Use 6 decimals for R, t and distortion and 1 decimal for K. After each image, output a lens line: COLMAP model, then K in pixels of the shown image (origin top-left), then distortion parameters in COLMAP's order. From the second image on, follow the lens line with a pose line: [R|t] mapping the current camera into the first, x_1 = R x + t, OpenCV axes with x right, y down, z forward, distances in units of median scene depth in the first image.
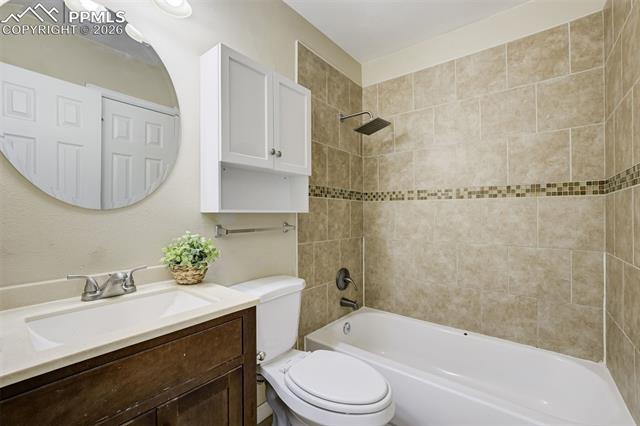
lens RADIAL K [[276.7, 0, 320.6], [0, 276.7, 212.0], [0, 0, 1]] dist [-0.042971, 0.018748]
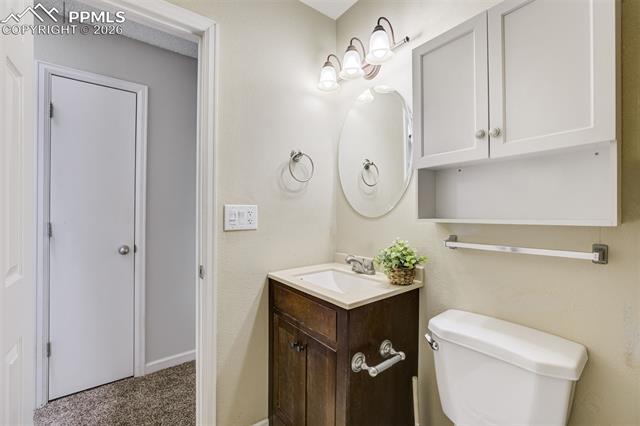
lens RADIAL K [[264.2, 0, 318.9], [0, 264.2, 206.3], [0, 0, 1]] dist [-0.010197, -0.000023]
pose [[-0.234465, -0.016172, -0.971990, 0.745148], [0.016630, 0.999649, -0.020644, -0.047259], [0.971982, -0.021004, -0.234114, 1.037628]]
